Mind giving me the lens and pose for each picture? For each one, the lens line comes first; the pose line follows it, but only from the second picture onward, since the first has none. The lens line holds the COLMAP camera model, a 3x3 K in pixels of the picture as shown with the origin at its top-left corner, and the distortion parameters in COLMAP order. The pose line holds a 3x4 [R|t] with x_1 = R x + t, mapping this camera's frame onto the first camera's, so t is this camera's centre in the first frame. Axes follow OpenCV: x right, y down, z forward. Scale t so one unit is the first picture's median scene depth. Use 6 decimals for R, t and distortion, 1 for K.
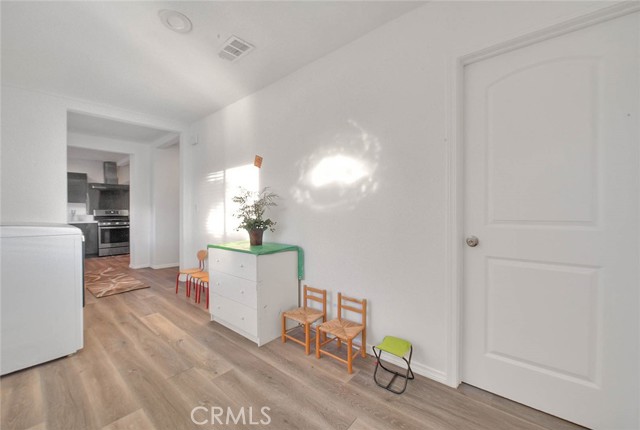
lens RADIAL K [[260.3, 0, 320.0], [0, 260.3, 215.0], [0, 0, 1]] dist [-0.000579, -0.000251]
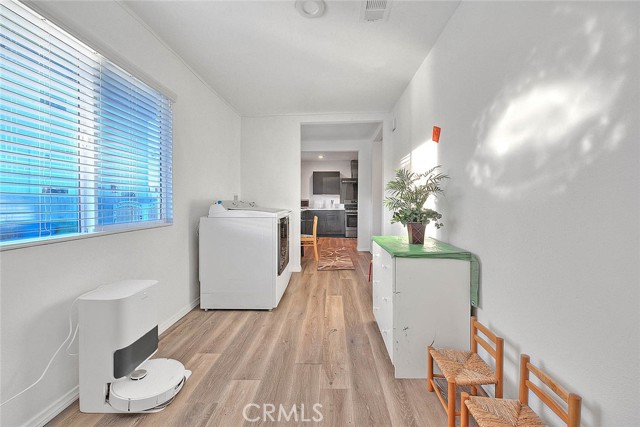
lens RADIAL K [[265.7, 0, 320.4], [0, 265.7, 207.5], [0, 0, 1]] dist [0.000578, -0.006250]
pose [[0.618768, 0.015863, -0.785413, 0.200873], [-0.007136, 0.999868, 0.014572, 0.000886], [0.785541, -0.003412, 0.618800, 0.309703]]
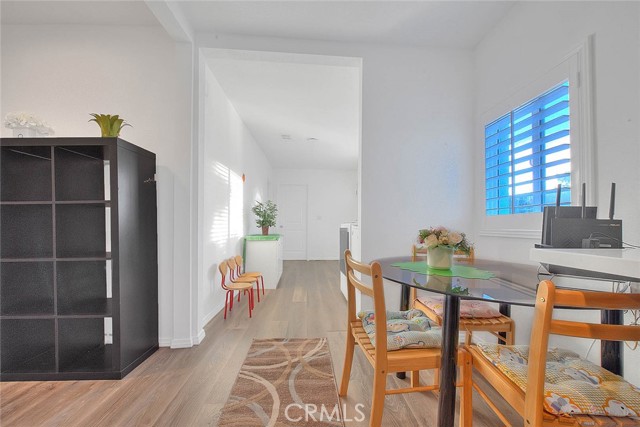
lens RADIAL K [[261.5, 0, 320.0], [0, 261.5, 213.5], [0, 0, 1]] dist [-0.000847, -0.000319]
pose [[-0.689617, 0.033932, 0.723379, -1.833754], [0.009463, 0.999239, -0.037850, 0.041750], [-0.724113, -0.019257, -0.689413, 2.023477]]
